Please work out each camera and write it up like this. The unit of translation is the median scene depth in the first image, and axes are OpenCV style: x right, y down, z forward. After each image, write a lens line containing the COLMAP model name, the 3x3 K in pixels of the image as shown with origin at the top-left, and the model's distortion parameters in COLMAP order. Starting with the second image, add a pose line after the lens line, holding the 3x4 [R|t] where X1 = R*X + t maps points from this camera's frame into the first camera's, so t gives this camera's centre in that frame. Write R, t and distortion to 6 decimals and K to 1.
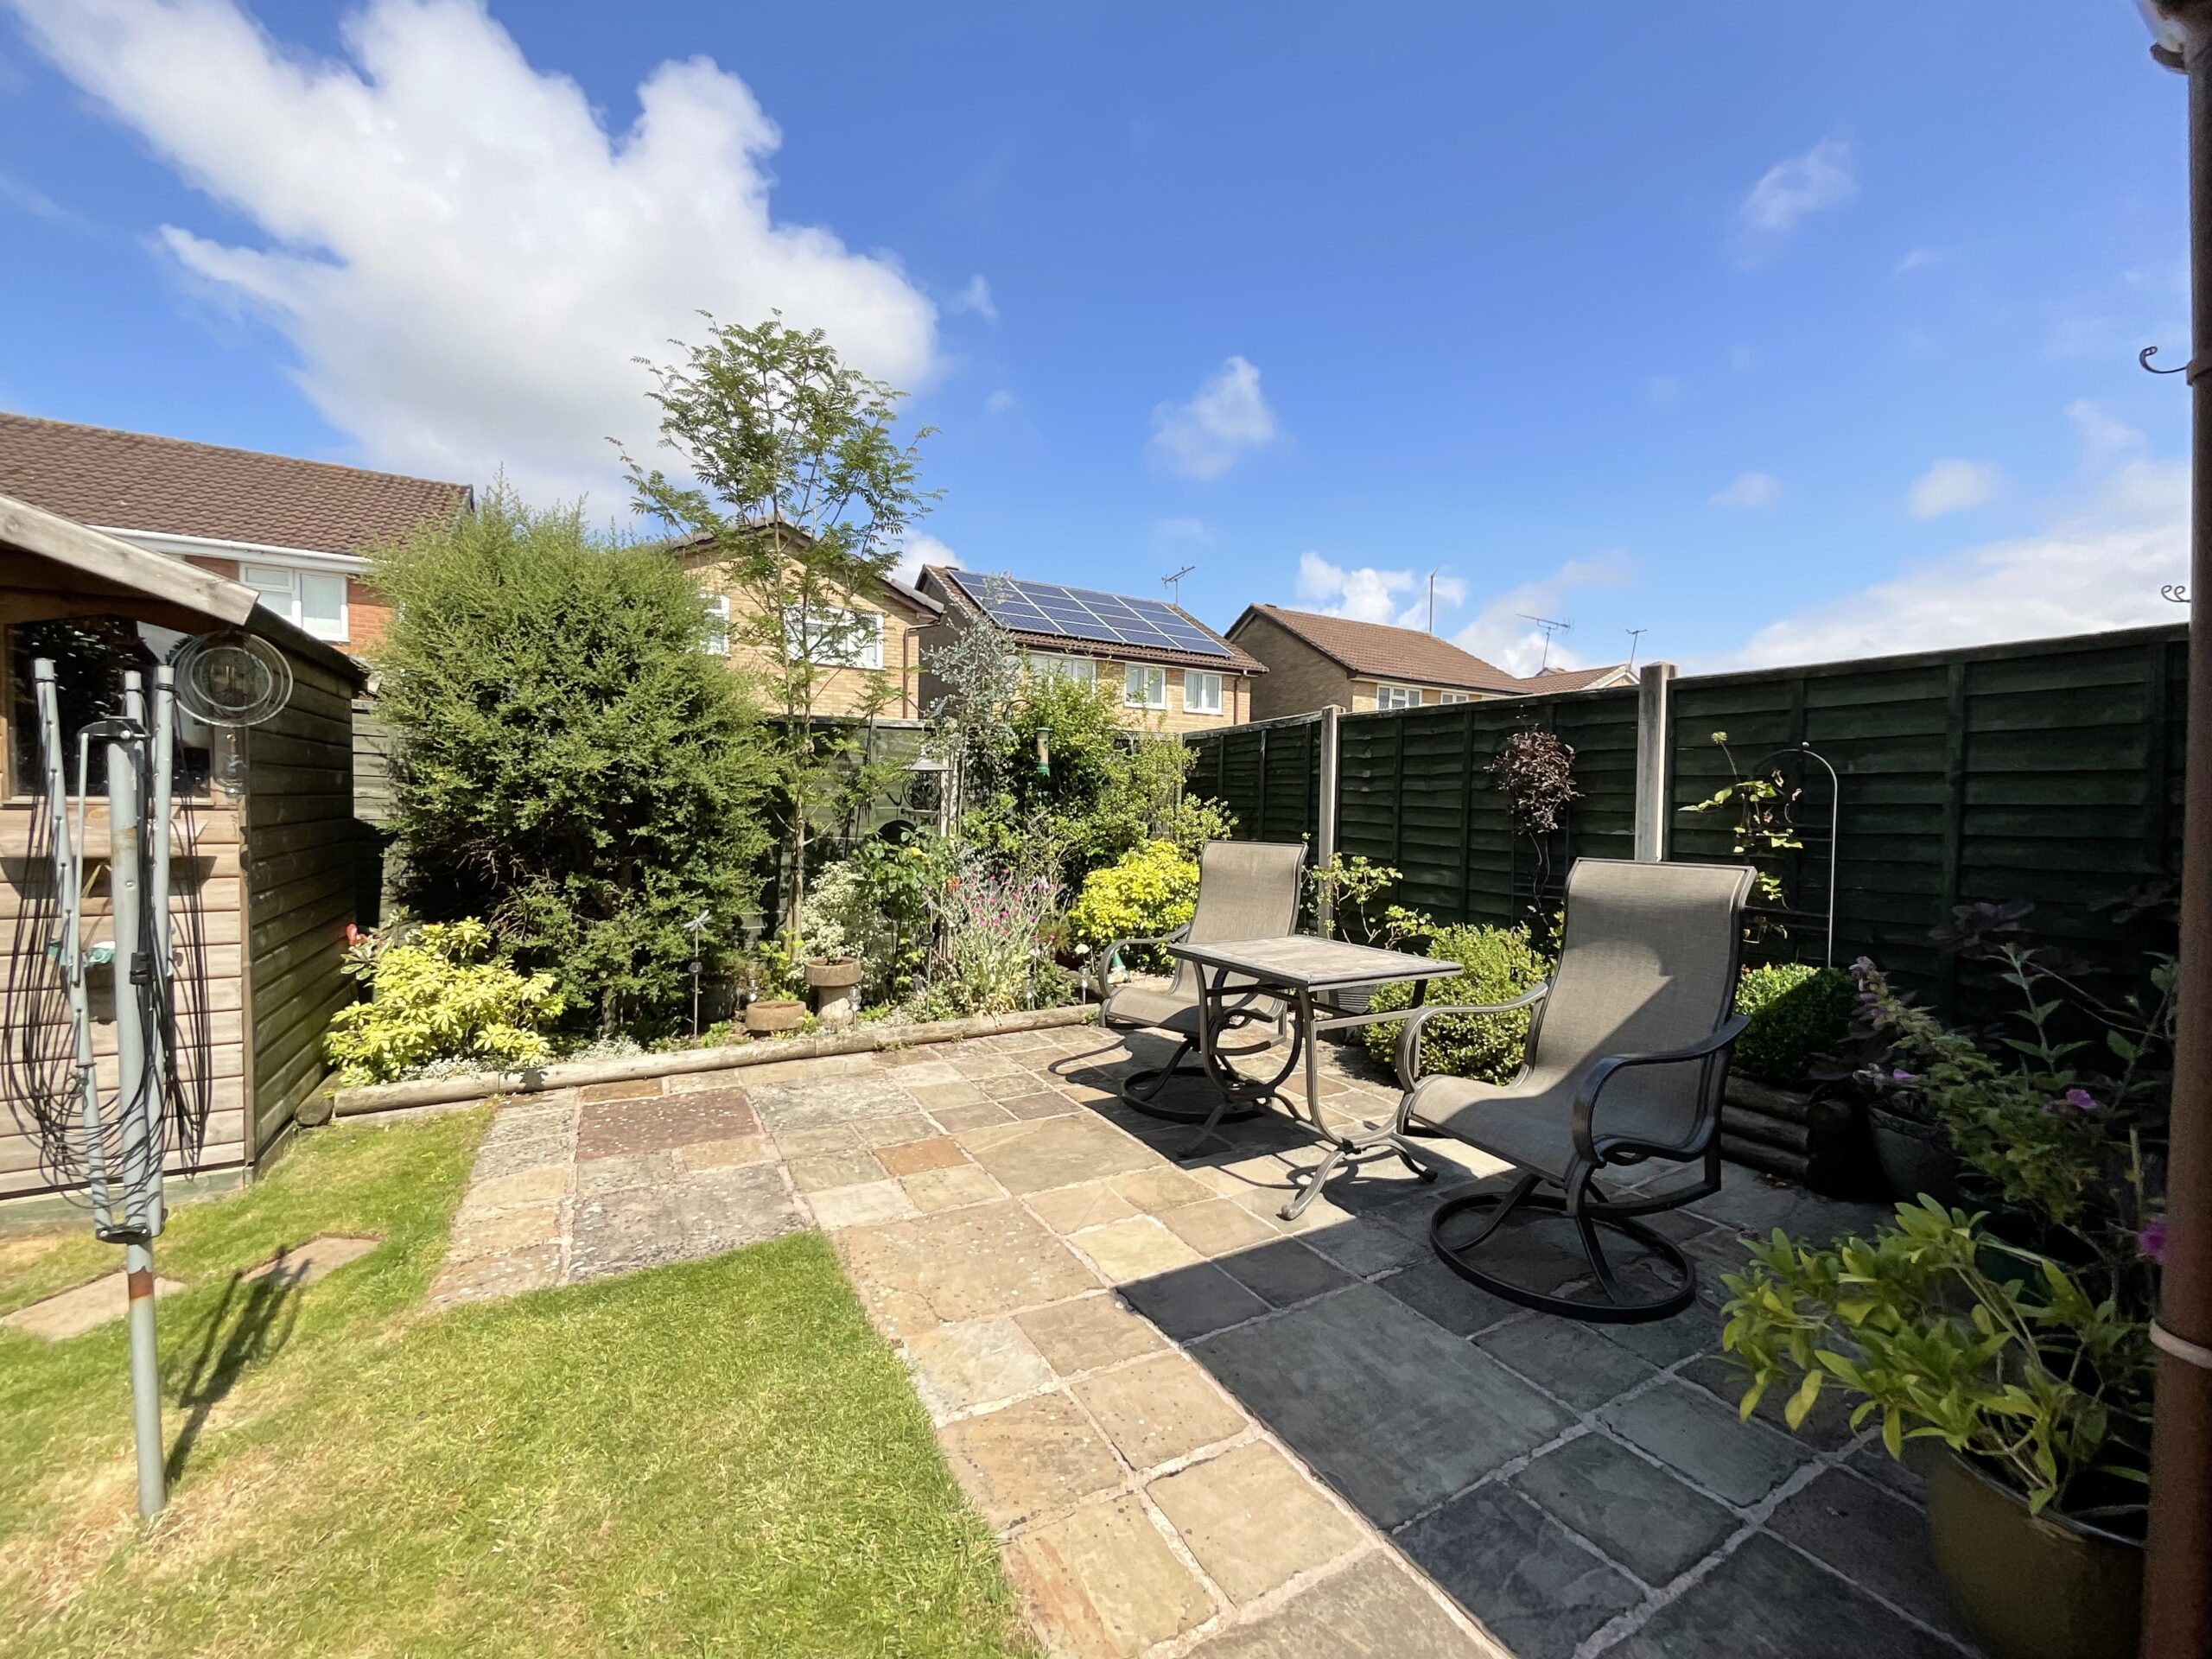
lens RADIAL K [[902.9, 0, 1102.4], [0, 902.9, 827.6], [0, 0, 1]] dist [-0.010519, 0.009773]
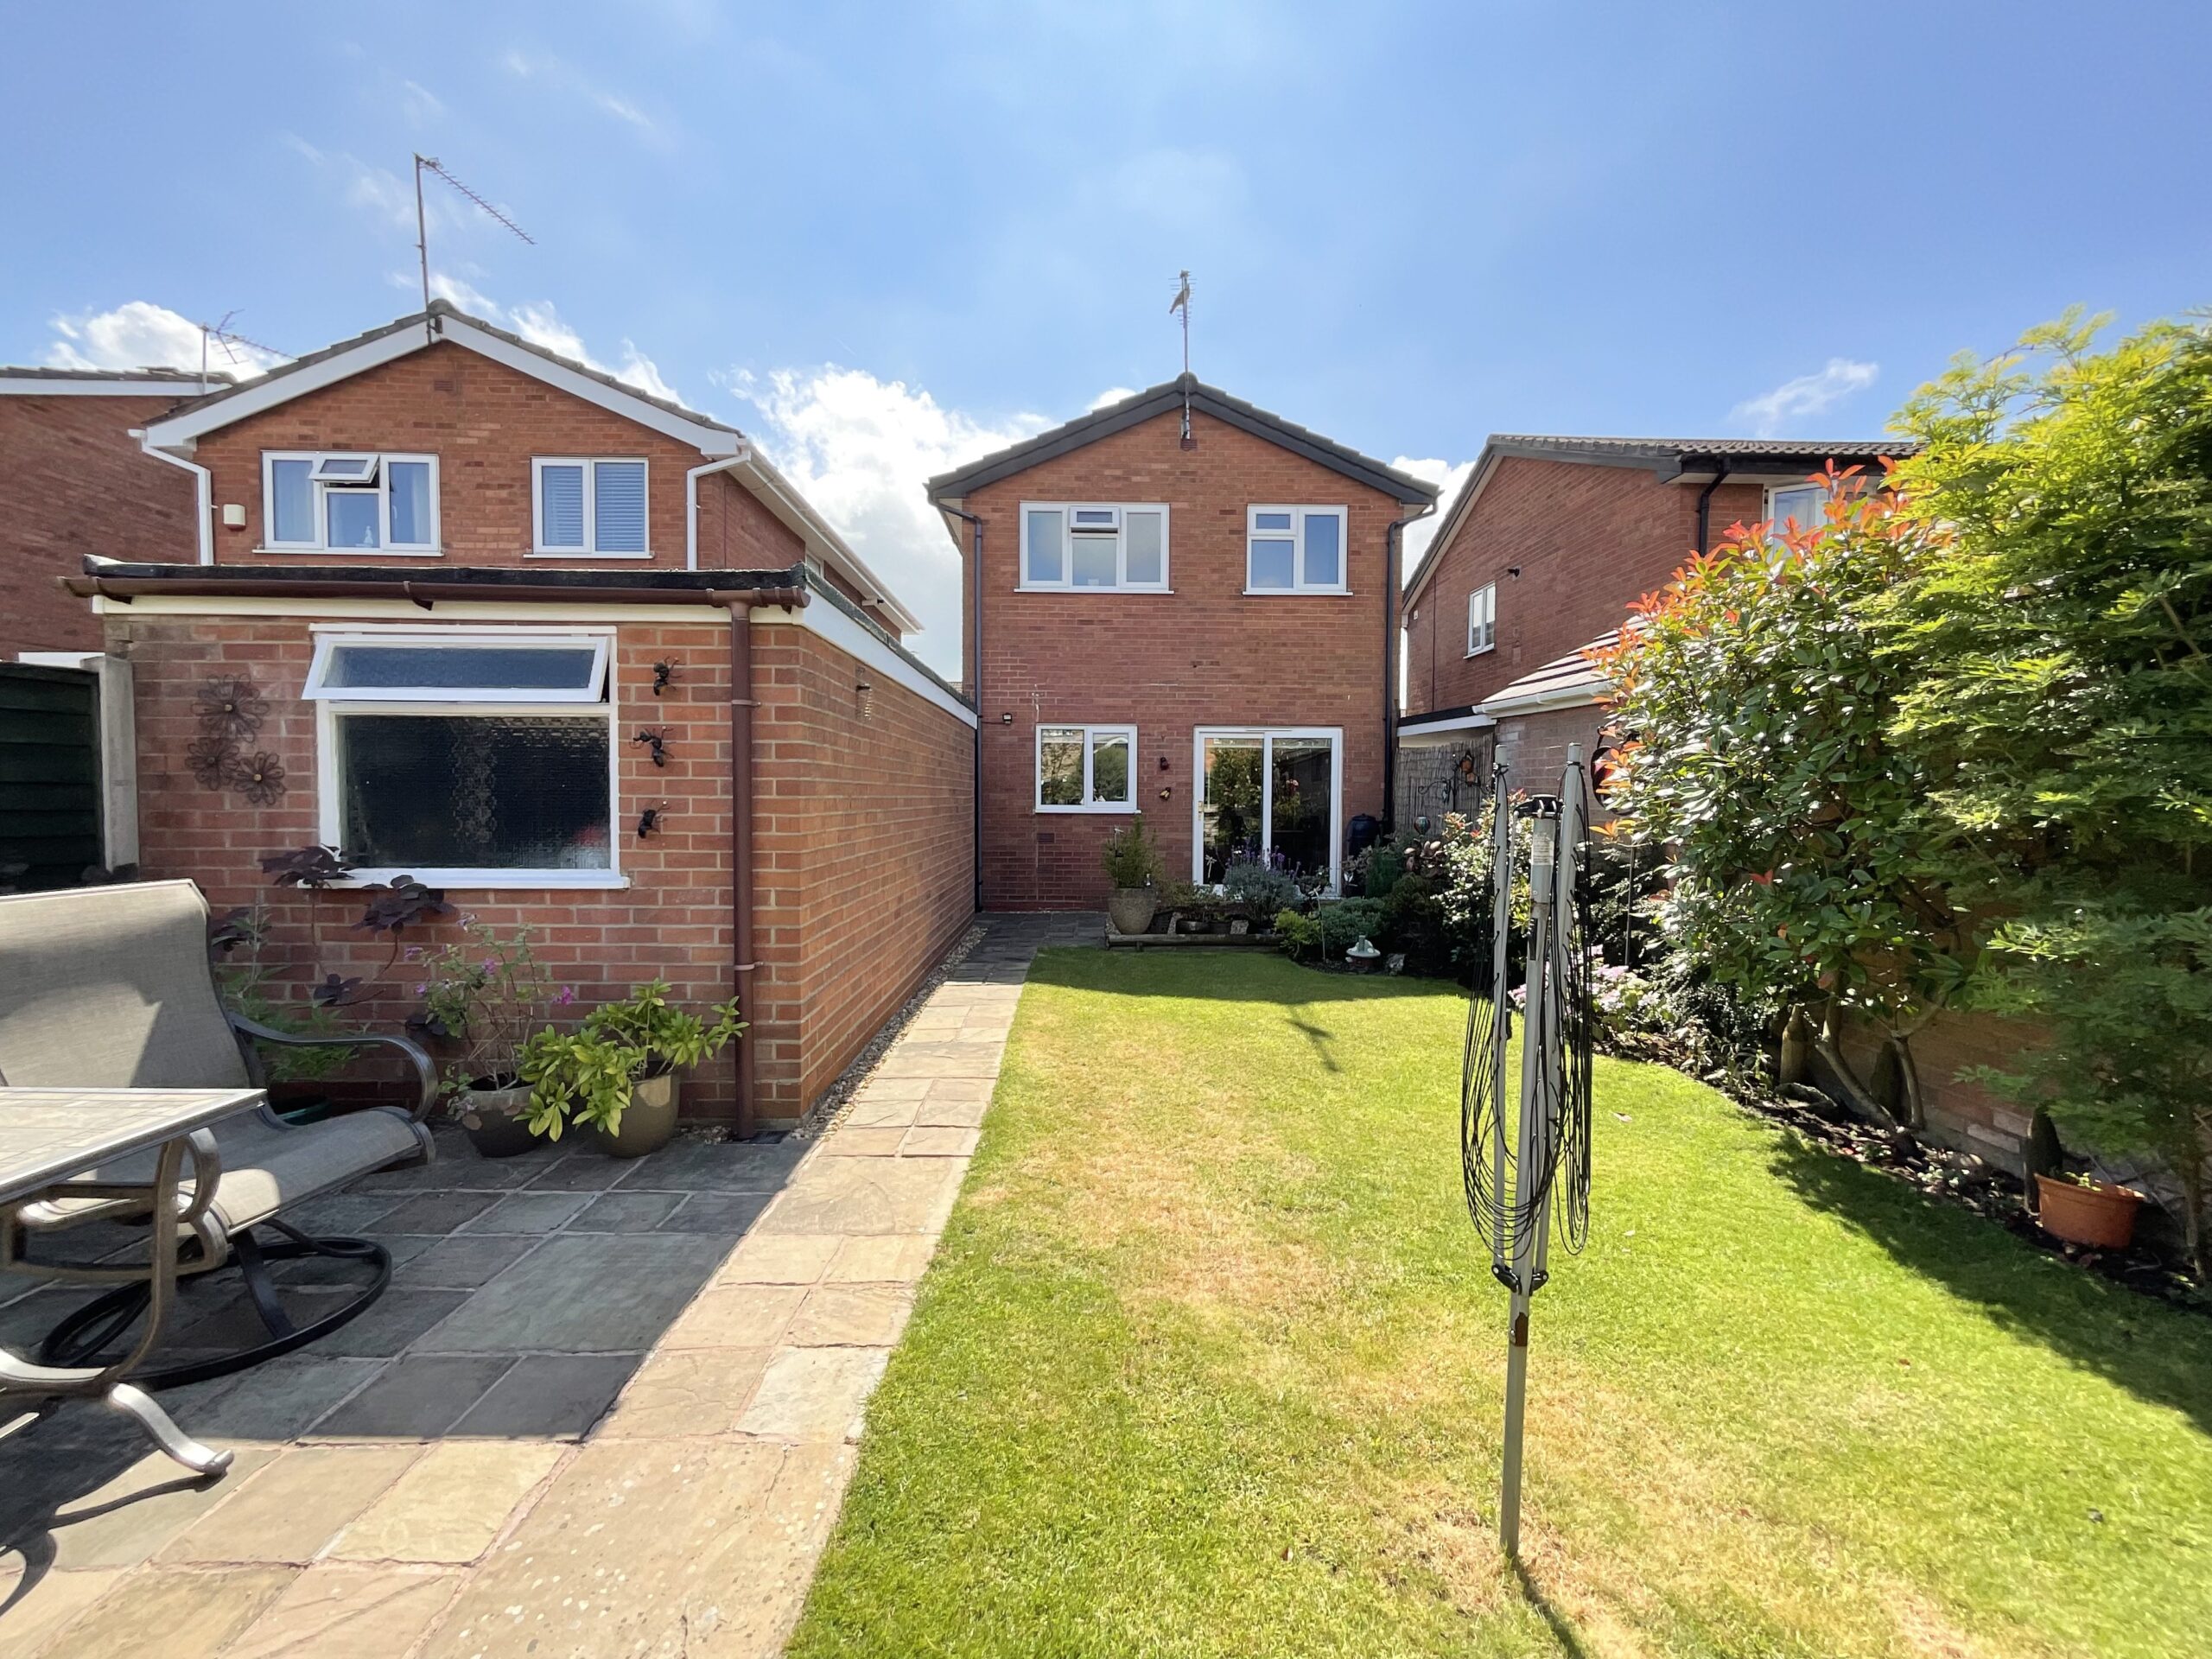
lens RADIAL K [[904.4, 0, 1099.3], [0, 904.4, 828.9], [0, 0, 1]] dist [-0.009191, 0.008181]
pose [[-0.870744, -0.041541, 0.489979, -0.453472], [-0.013880, 0.998105, 0.059954, -0.059806], [-0.491541, 0.045404, -0.869670, 0.849080]]
